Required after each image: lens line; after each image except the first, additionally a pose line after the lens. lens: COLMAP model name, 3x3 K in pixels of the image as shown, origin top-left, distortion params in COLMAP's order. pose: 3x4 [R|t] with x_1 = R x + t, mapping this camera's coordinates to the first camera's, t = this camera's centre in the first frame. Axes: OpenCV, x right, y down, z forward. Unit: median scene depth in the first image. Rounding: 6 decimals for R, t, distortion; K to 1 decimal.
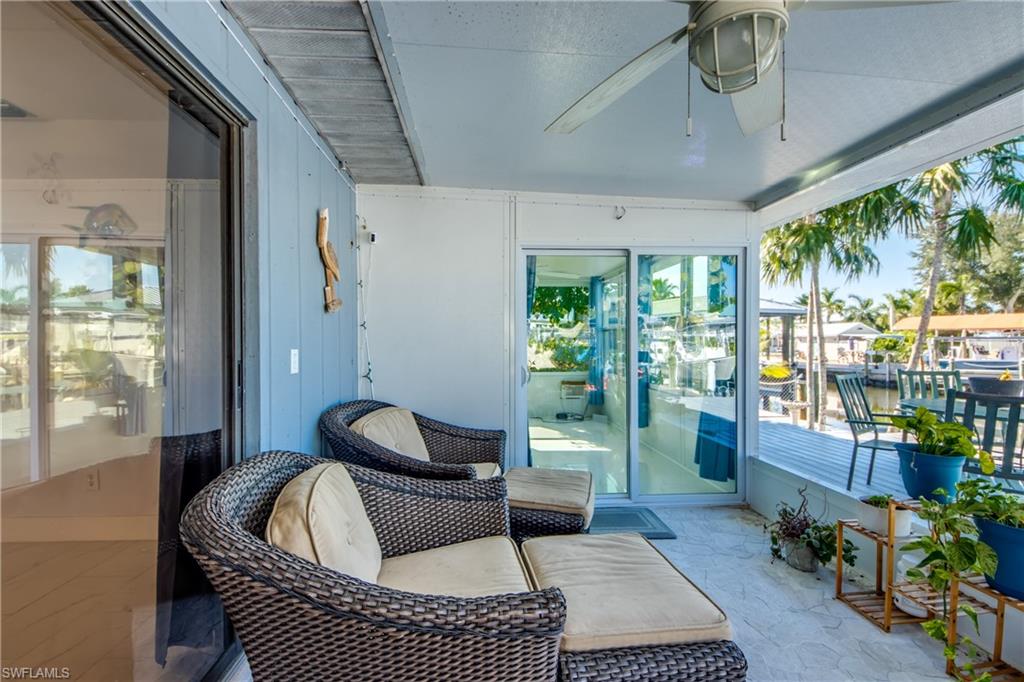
lens RADIAL K [[441.5, 0, 505.8], [0, 441.5, 342.3], [0, 0, 1]] dist [-0.004023, -0.003898]
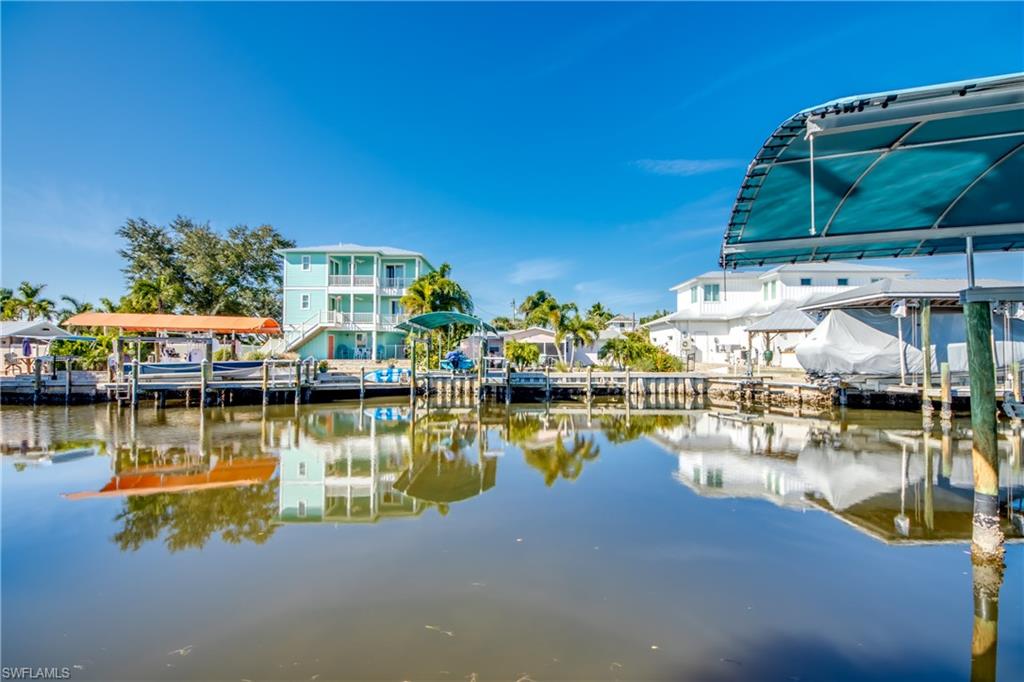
lens RADIAL K [[396.8, 0, 514.4], [0, 396.8, 346.4], [0, 0, 1]] dist [0.003303, -0.009251]
pose [[0.088292, 0.024634, 0.995790, 0.216679], [0.002010, 0.999688, -0.024909, 0.019955], [-0.996093, 0.004201, 0.088215, 0.129393]]
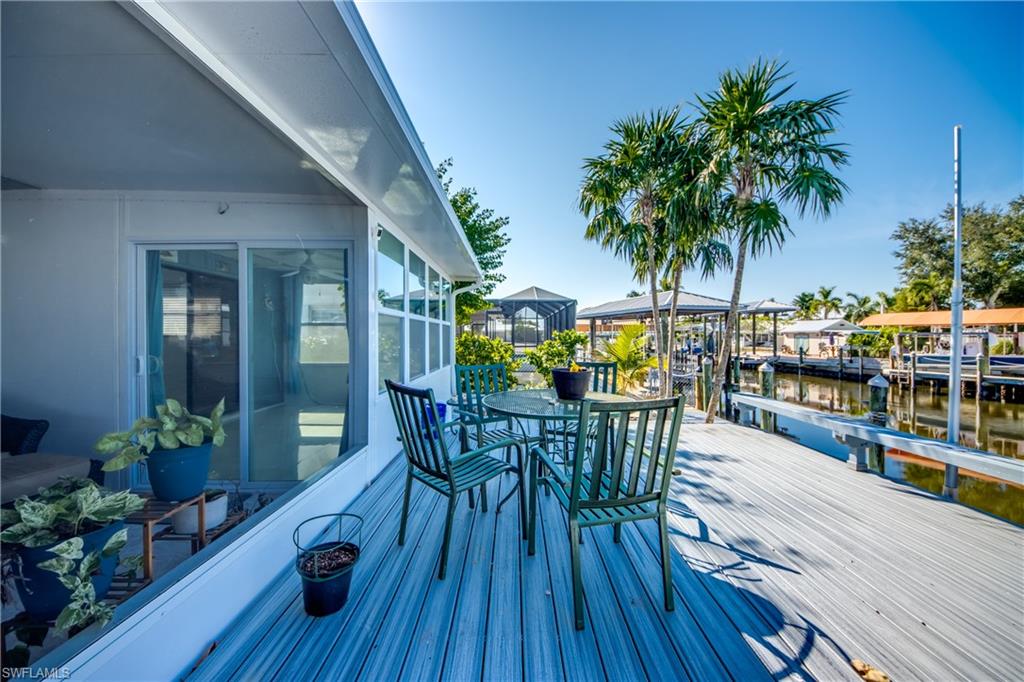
lens RADIAL K [[396.8, 0, 522.0], [0, 396.8, 337.6], [0, 0, 1]] dist [0.003303, -0.009251]
pose [[0.998599, 0.002140, -0.052870, 0.098615], [-0.002137, 0.999998, 0.000106, 0.001165], [0.052870, 0.000008, 0.998601, 0.009314]]
